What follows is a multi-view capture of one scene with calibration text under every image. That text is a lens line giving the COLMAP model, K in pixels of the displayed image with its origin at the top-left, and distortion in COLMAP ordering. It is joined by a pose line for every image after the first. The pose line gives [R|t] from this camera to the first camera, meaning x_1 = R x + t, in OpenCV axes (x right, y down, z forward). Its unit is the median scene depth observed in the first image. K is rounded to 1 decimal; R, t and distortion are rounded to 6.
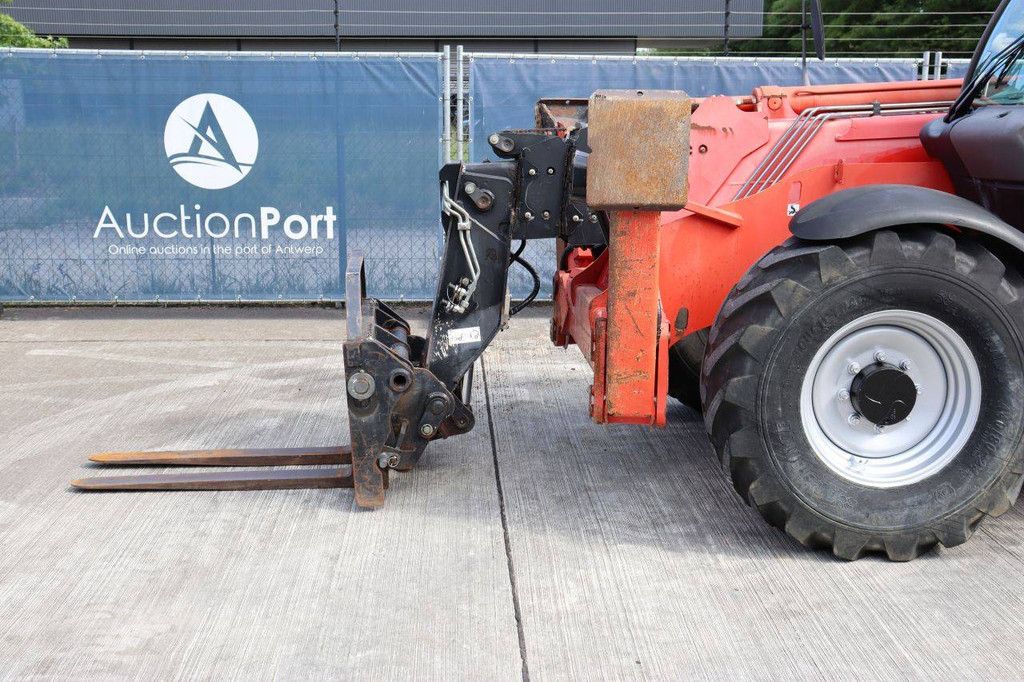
lens RADIAL K [[1225.4, 0, 514.5], [0, 1225.4, 339.9], [0, 0, 1]] dist [-0.067133, 0.344423]
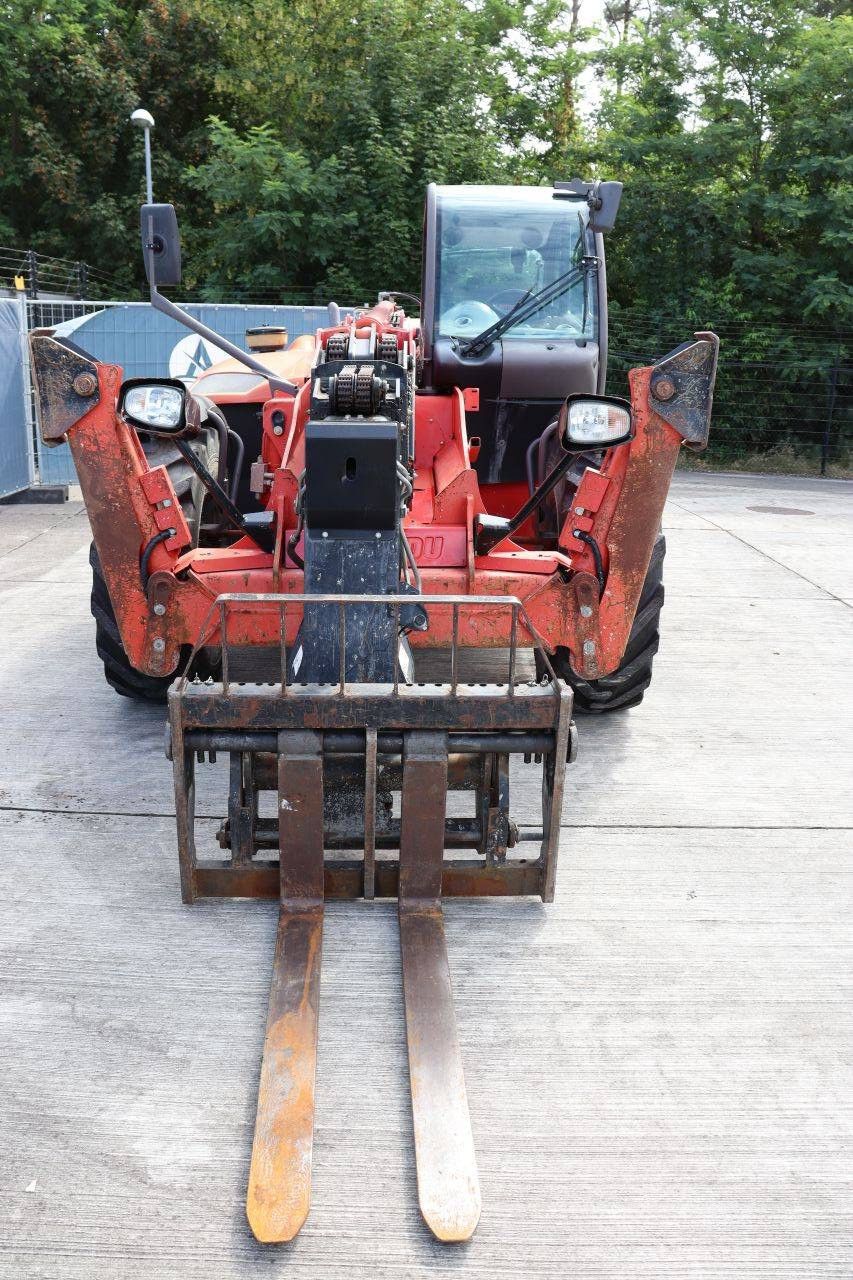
lens RADIAL K [[1046.0, 0, 426.5], [0, 1046.0, 640.0], [0, 0, 1]] dist [-0.174683, 0.156391]
pose [[0.041408, -0.286075, 0.957312, -0.641091], [0.171206, 0.945994, 0.275288, -0.185973], [-0.984365, 0.152498, 0.088150, 0.941534]]
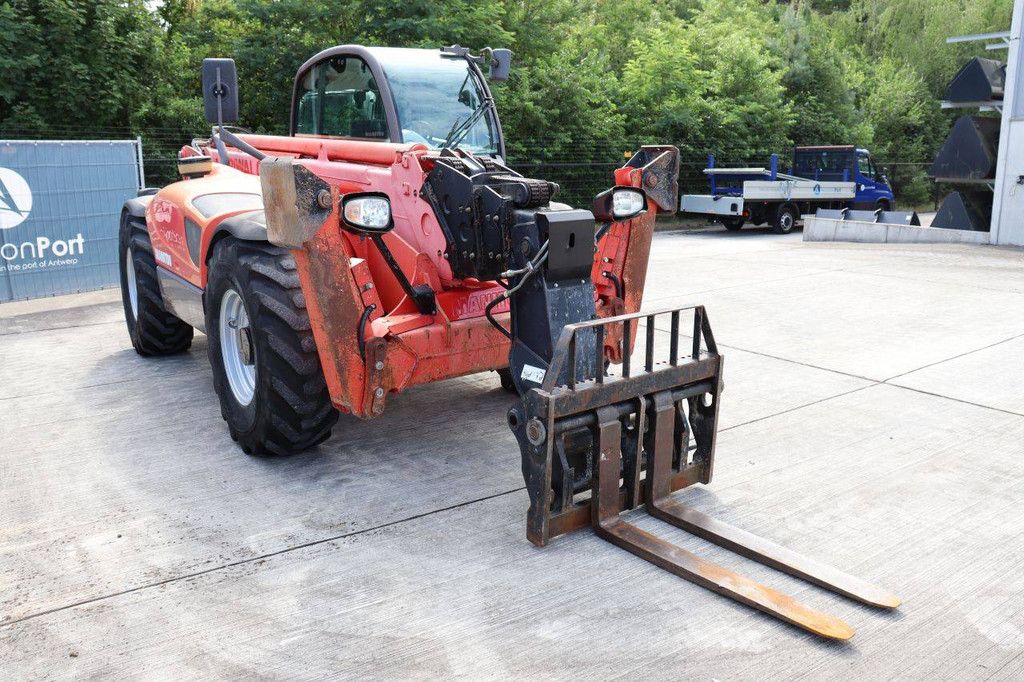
lens RADIAL K [[836.8, 0, 525.3], [0, 836.8, 332.5], [0, 0, 1]] dist [-0.174683, 0.156391]
pose [[-0.535346, -0.178311, 0.825597, -0.650010], [0.172520, 0.933771, 0.313543, -0.282702], [-0.826826, 0.310285, -0.469128, 1.415757]]
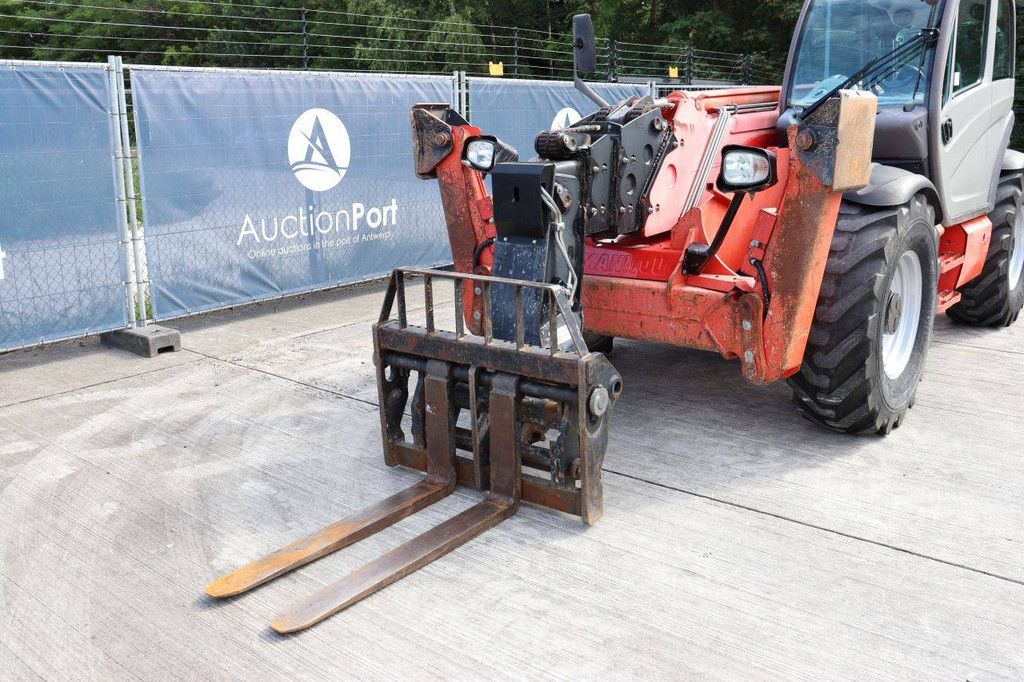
lens RADIAL K [[924.8, 0, 523.3], [0, 924.8, 336.2], [0, 0, 1]] dist [-0.146964, 0.160120]
pose [[0.662753, -0.186277, 0.725300, -0.622080], [0.157083, 0.981600, 0.108565, -0.091174], [-0.732177, 0.041981, 0.679819, 0.511308]]
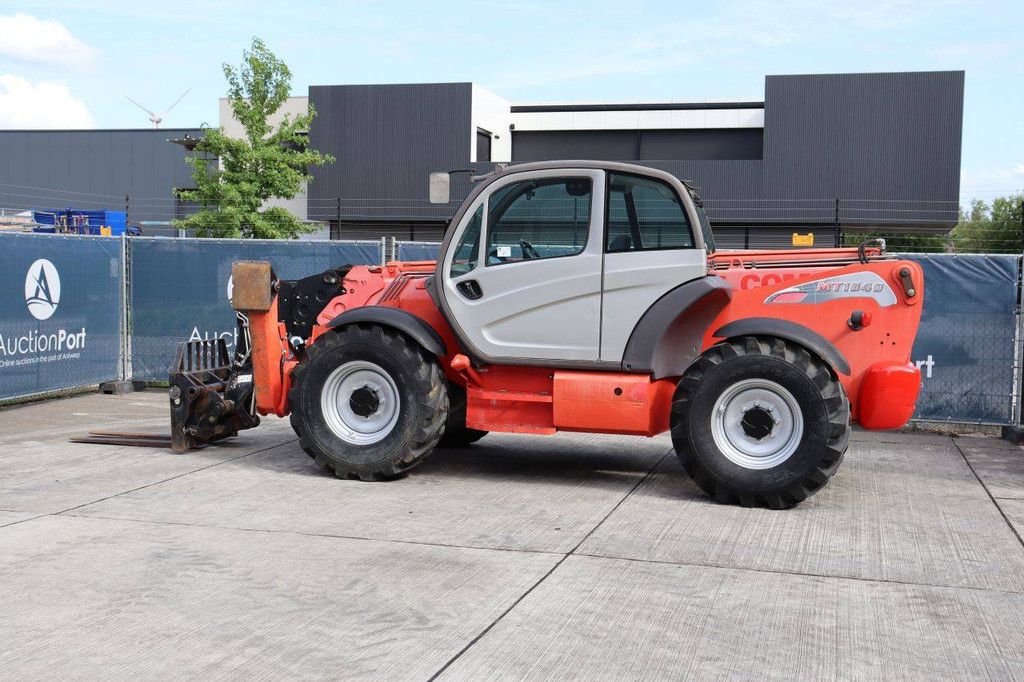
lens RADIAL K [[1271.2, 0, 512.0], [0, 1271.2, 341.0], [0, 0, 1]] dist [-0.017783, 0.024555]
pose [[0.949985, 0.034204, -0.310418, 1.053703], [-0.078856, 0.988047, -0.132456, 0.182472], [0.302177, 0.150310, 0.941327, -0.884213]]
